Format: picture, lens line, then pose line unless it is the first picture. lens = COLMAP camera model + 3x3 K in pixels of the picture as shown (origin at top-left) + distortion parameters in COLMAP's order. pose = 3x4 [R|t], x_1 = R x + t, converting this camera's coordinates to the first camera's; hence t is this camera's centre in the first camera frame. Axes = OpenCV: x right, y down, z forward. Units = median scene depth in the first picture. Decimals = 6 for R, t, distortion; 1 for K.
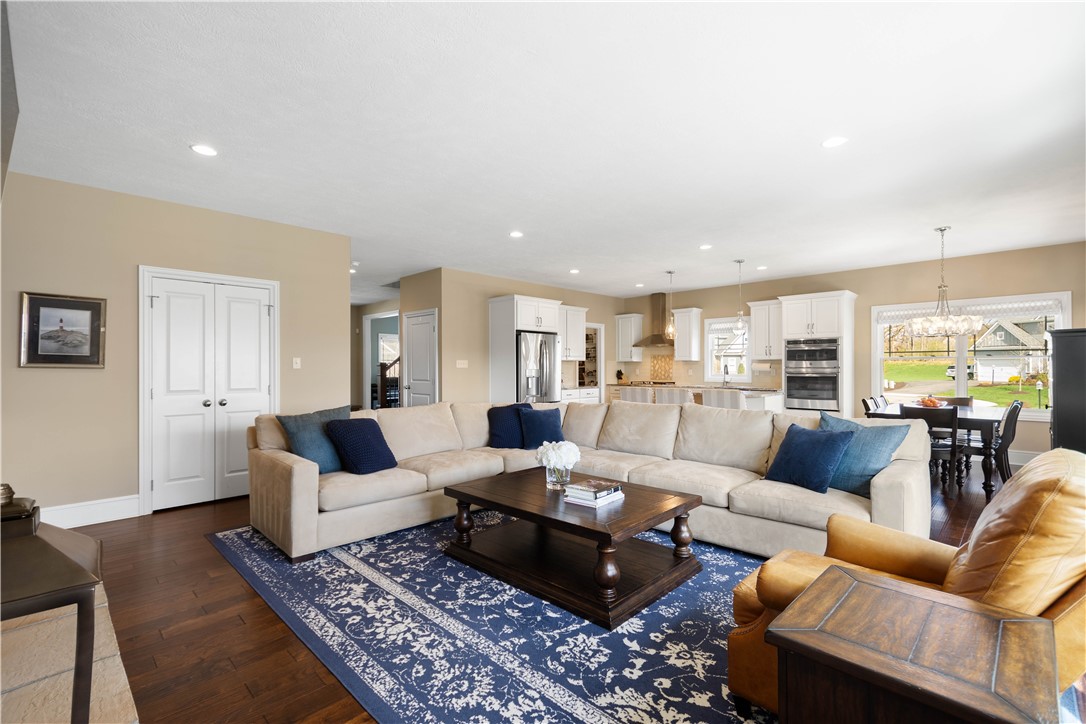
lens RADIAL K [[486.8, 0, 545.6], [0, 486.8, 367.1], [0, 0, 1]] dist [0.014060, -0.000239]
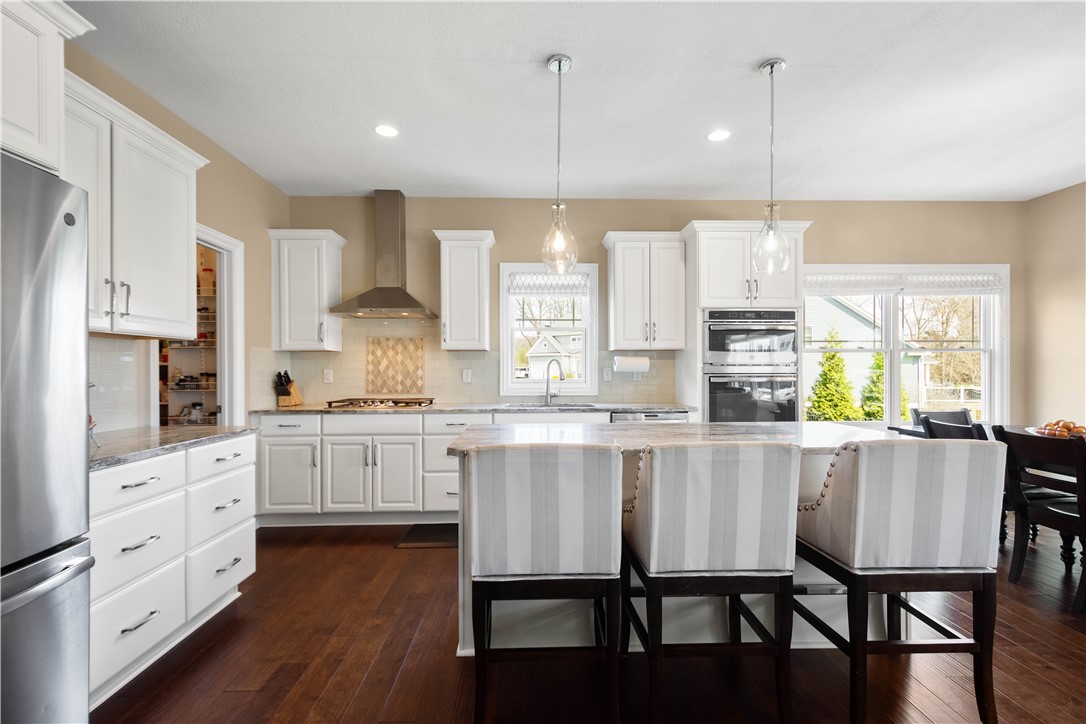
lens RADIAL K [[486.8, 0, 545.6], [0, 486.8, 367.1], [0, 0, 1]] dist [0.014060, -0.000239]
pose [[0.695926, -0.000141, 0.718113, 0.019131], [-0.001695, 0.999997, 0.001839, 0.001685], [-0.718111, -0.002497, 0.695924, 0.655139]]
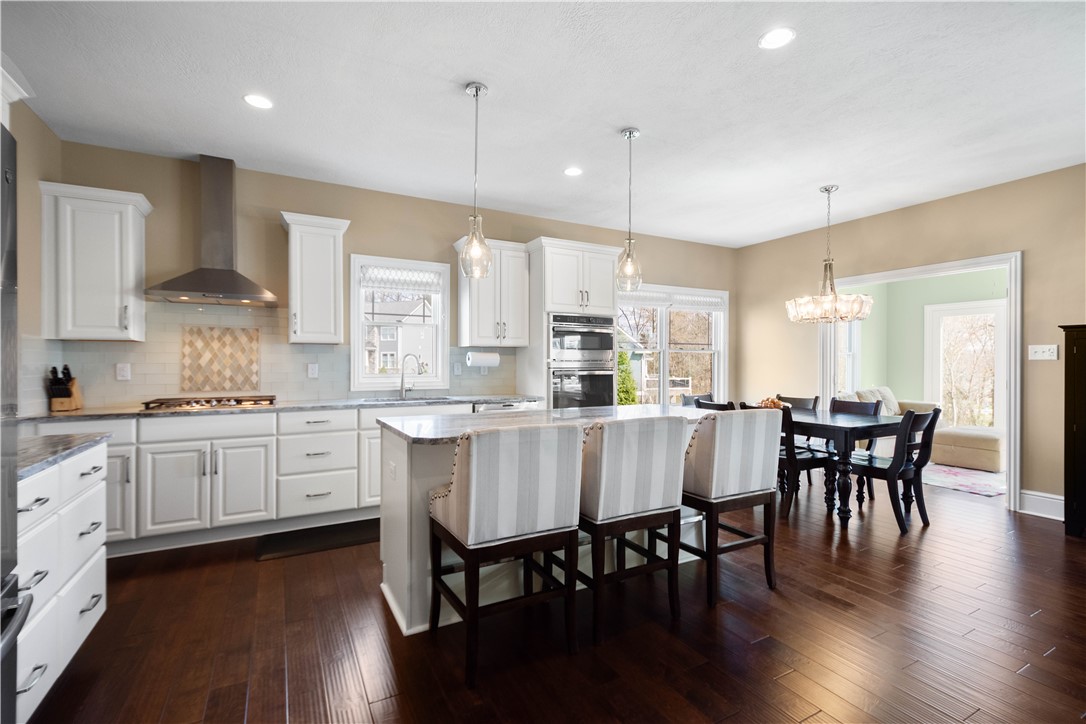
lens RADIAL K [[486.0, 0, 540.4], [0, 486.0, 361.8], [0, 0, 1]] dist [0.015253, -0.000120]
pose [[0.307261, 0.001817, 0.951623, -0.054238], [-0.006467, 0.999979, 0.000179, 0.001610], [-0.951603, -0.006209, 0.307267, 0.706603]]
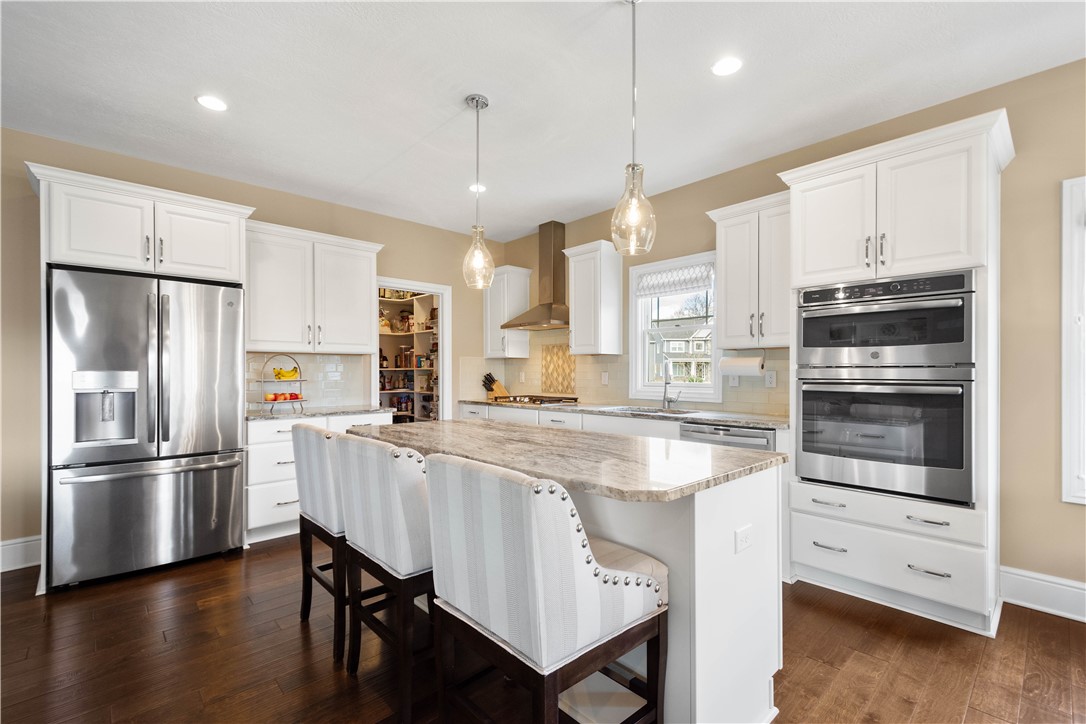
lens RADIAL K [[486.0, 0, 540.4], [0, 486.0, 361.8], [0, 0, 1]] dist [0.015253, -0.000120]
pose [[0.998170, -0.000548, -0.060470, 0.273682], [-0.000526, 0.999843, -0.017737, 0.002937], [0.060470, 0.017736, 0.998012, 0.535191]]
